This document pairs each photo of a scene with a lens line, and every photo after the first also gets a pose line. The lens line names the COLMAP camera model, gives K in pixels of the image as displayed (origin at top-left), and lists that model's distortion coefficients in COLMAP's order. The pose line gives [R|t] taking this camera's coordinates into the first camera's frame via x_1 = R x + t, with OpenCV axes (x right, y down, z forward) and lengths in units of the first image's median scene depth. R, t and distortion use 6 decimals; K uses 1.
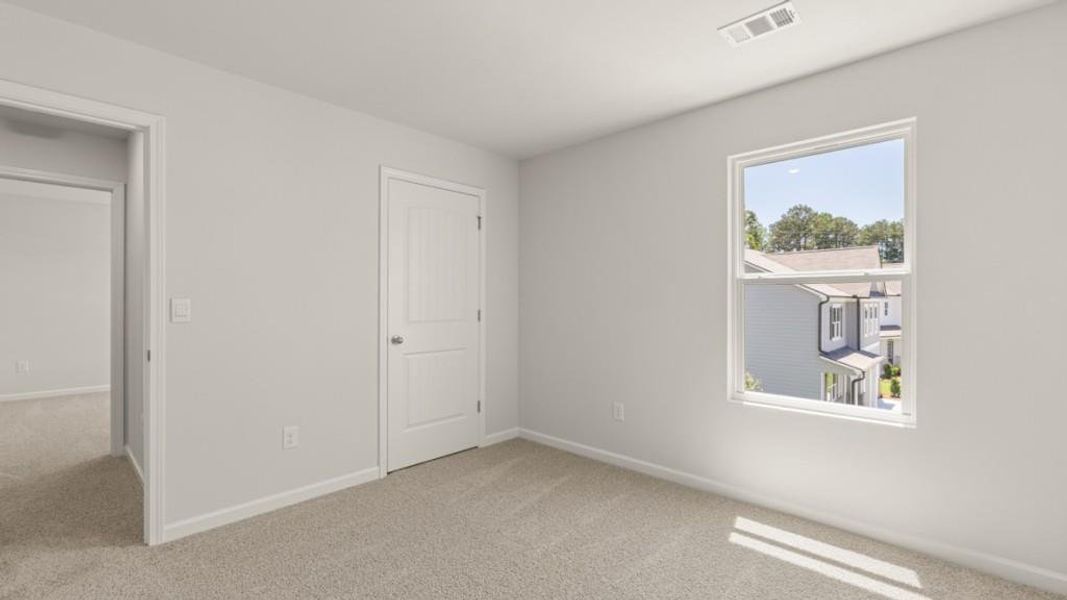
lens RADIAL K [[471.6, 0, 530.5], [0, 471.6, 297.8], [0, 0, 1]] dist [0.000066, 0.000173]
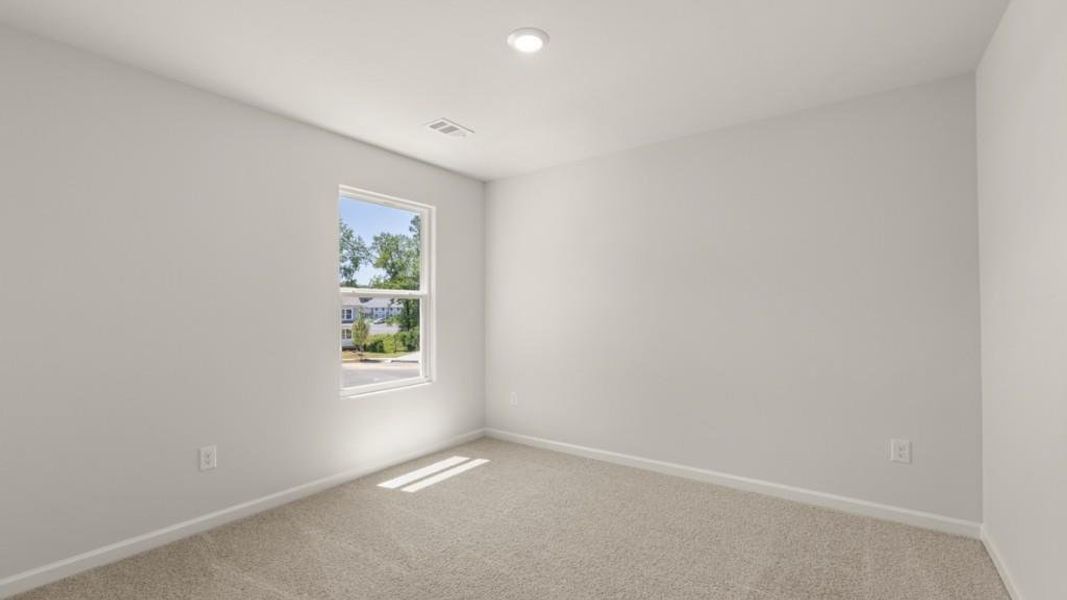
lens RADIAL K [[471.6, 0, 527.6], [0, 471.6, 307.8], [0, 0, 1]] dist [0.000066, 0.000173]
pose [[-0.157890, 0.005525, 0.987441, -0.882757], [-0.000049, 0.999984, -0.005603, 0.004523], [-0.987457, -0.000933, -0.157887, 0.836039]]
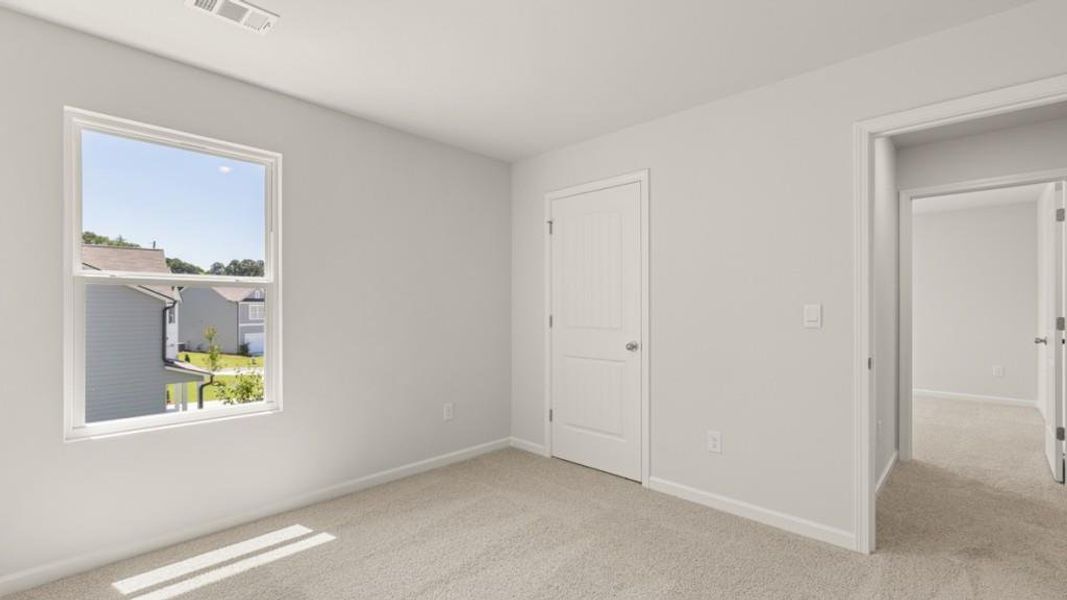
lens RADIAL K [[471.6, 0, 535.2], [0, 471.6, 306.5], [0, 0, 1]] dist [0.000066, 0.000173]
pose [[-0.014653, 0.000576, 0.999892, -0.362657], [-0.008699, 0.999962, -0.000704, 0.001545], [-0.999855, -0.008709, -0.014647, 0.330915]]
